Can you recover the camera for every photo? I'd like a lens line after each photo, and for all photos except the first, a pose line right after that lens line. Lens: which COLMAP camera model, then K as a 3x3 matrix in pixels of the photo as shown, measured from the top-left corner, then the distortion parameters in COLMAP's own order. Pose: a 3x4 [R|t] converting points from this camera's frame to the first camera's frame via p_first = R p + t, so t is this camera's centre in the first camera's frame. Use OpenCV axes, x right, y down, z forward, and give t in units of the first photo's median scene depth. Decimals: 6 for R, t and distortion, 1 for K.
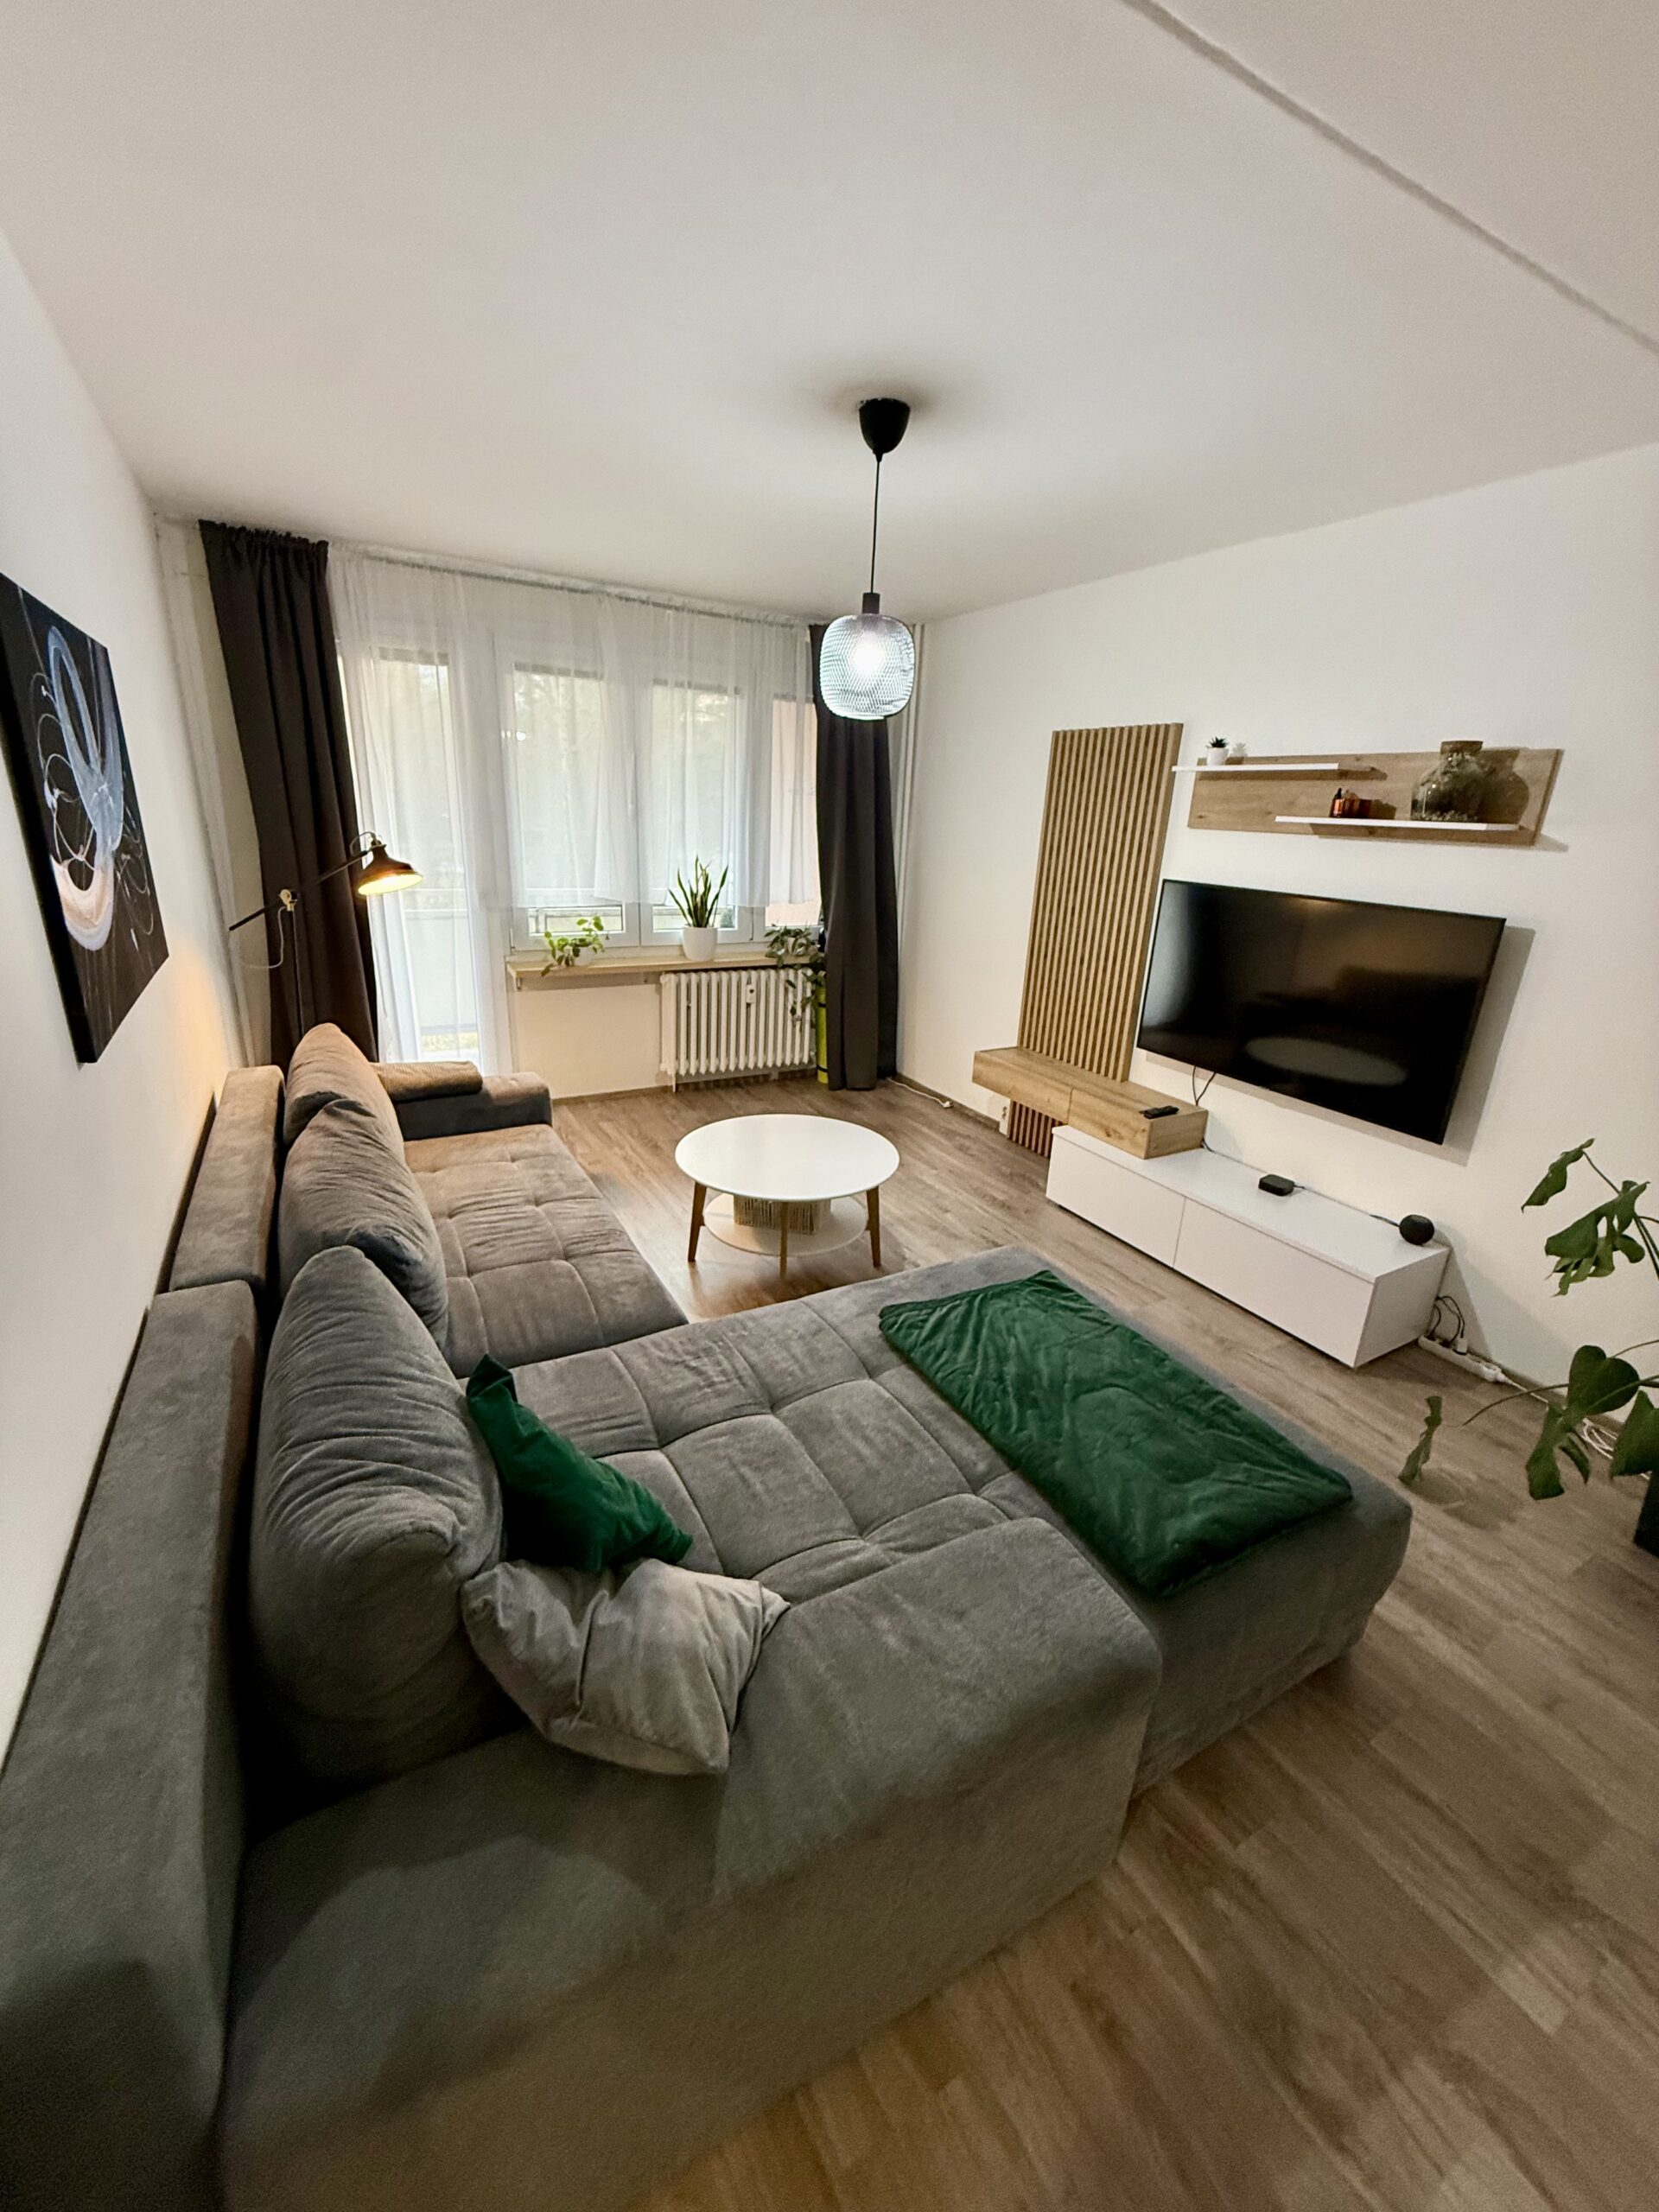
lens RADIAL K [[885.3, 0, 831.2], [0, 885.3, 1102.7], [0, 0, 1]] dist [0.000979, 0.000001]
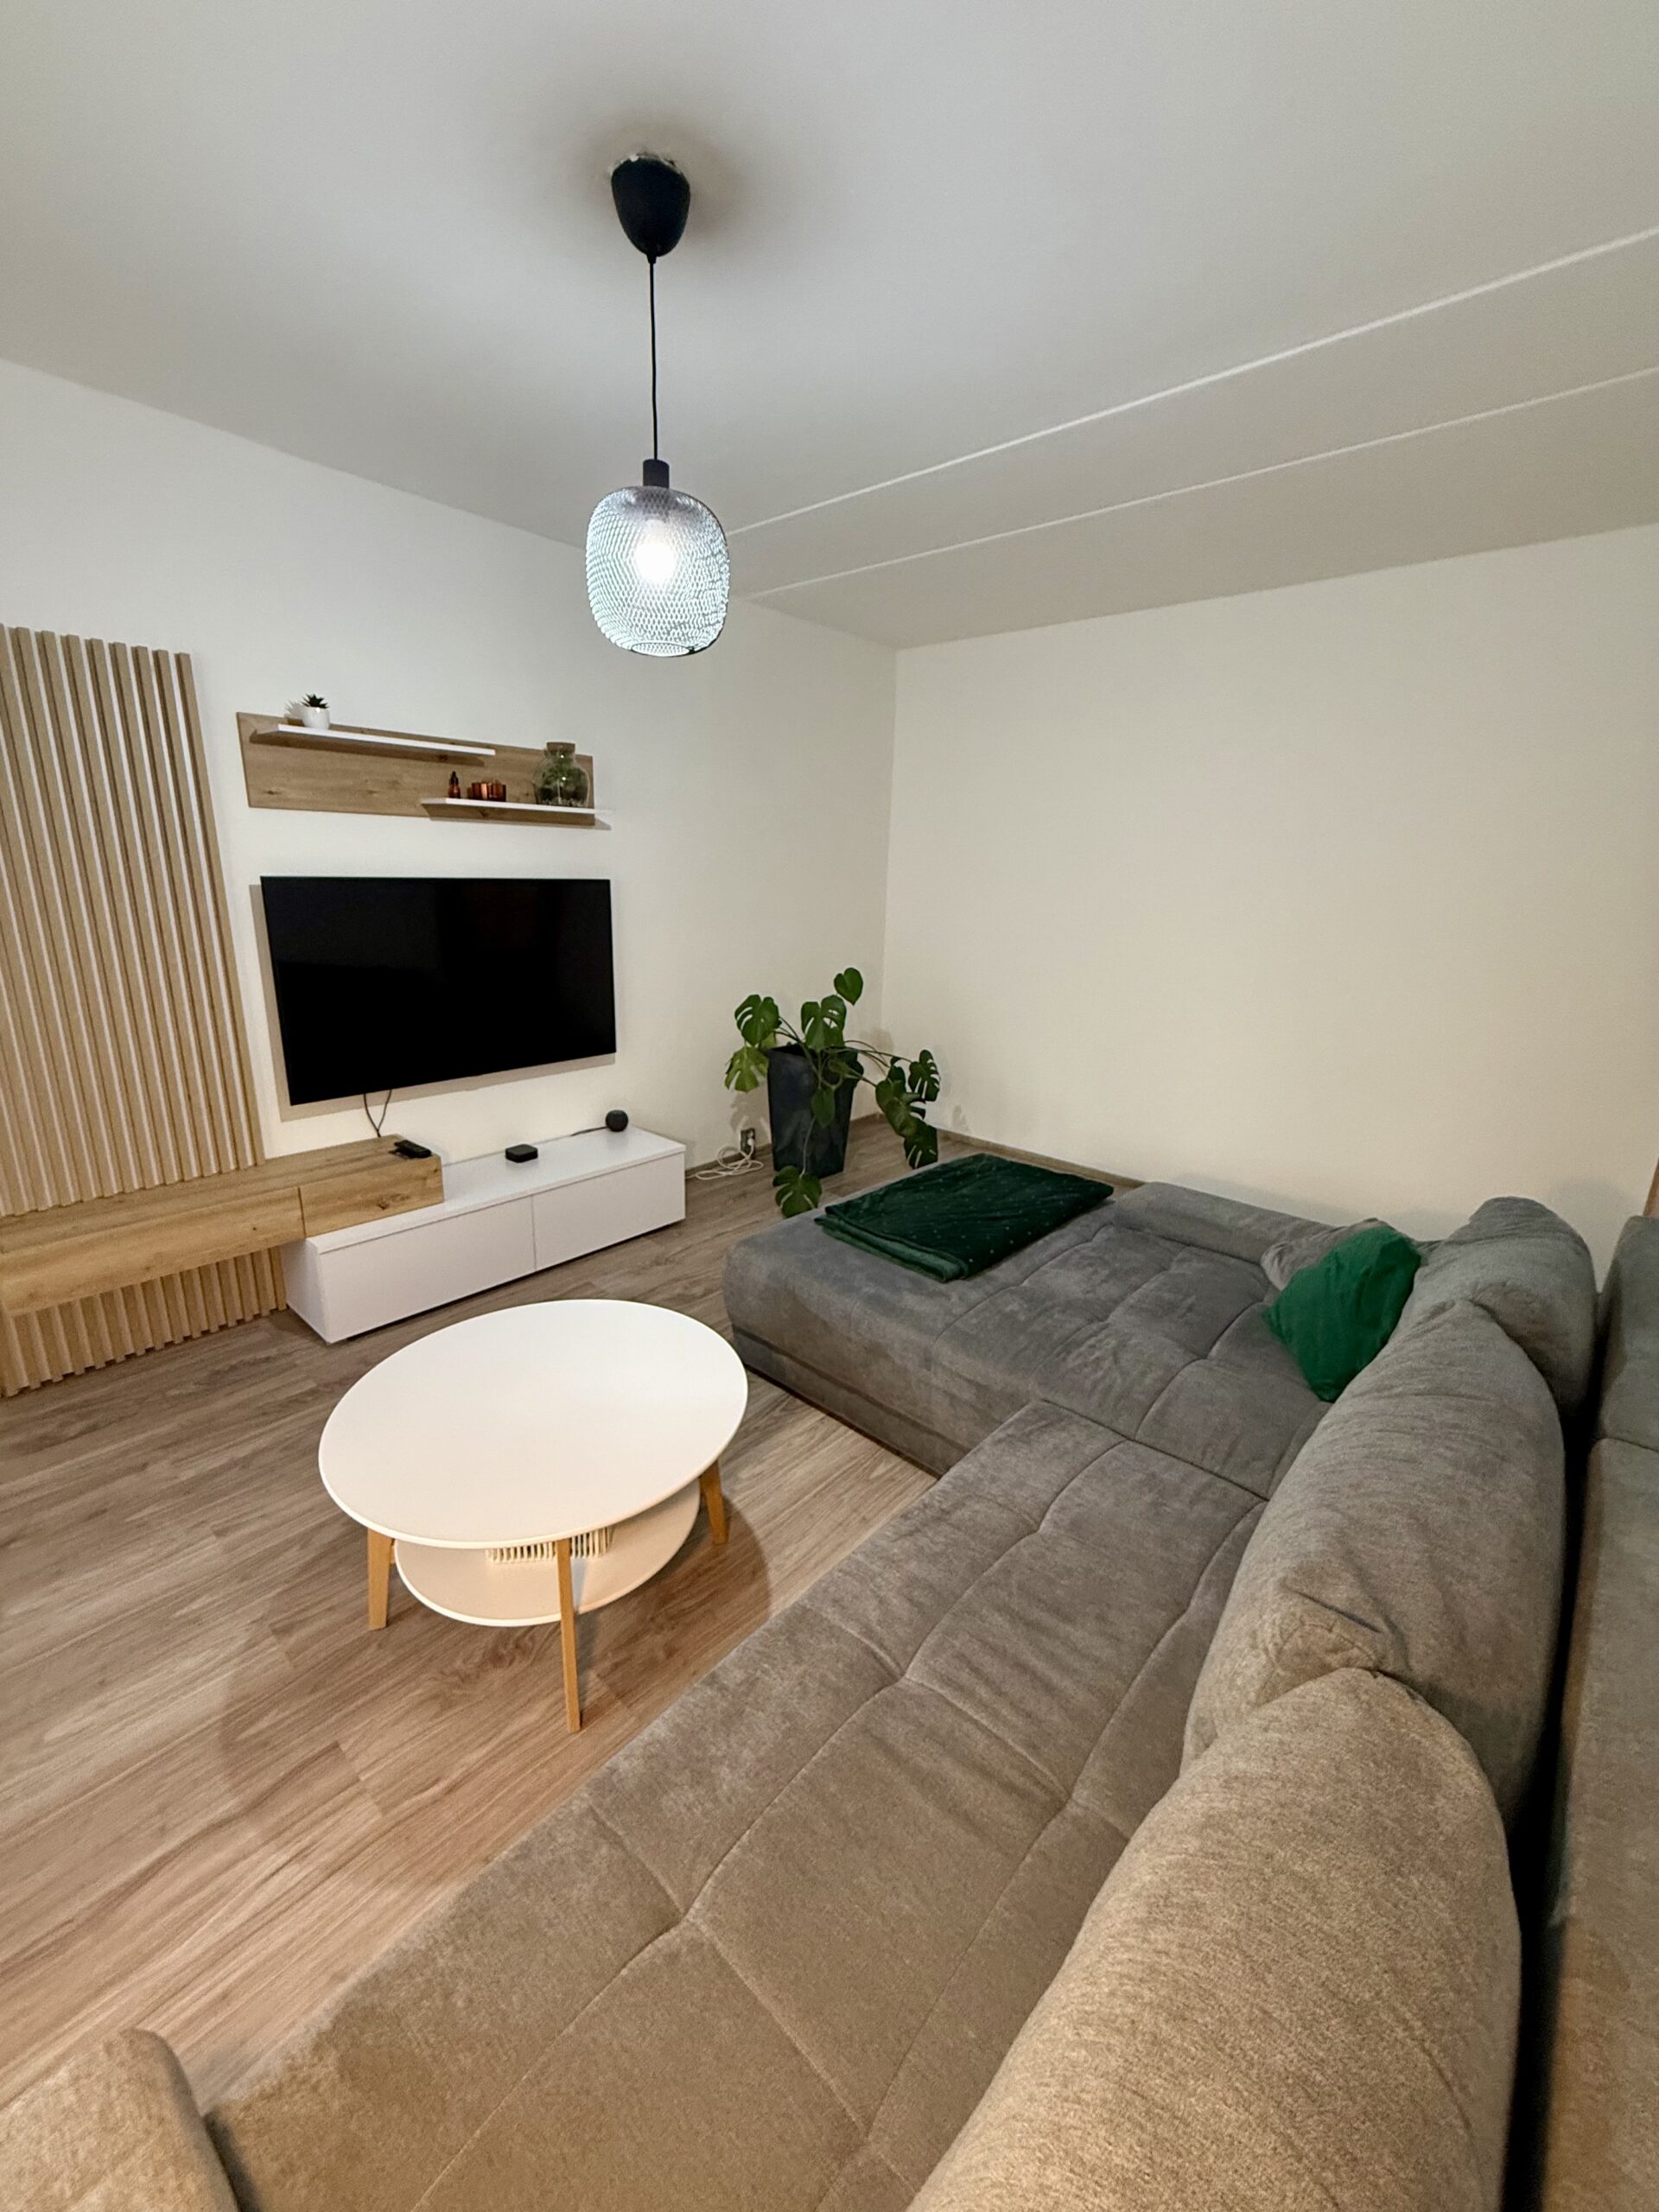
lens RADIAL K [[885.3, 0, 829.6], [0, 885.3, 1106.2], [0, 0, 1]] dist [0.000979, 0.000001]
pose [[-0.328812, -0.299778, 0.895554, -0.542260], [0.263392, 0.881545, 0.391795, -0.271762], [-0.906922, 0.364708, -0.210903, 0.870978]]
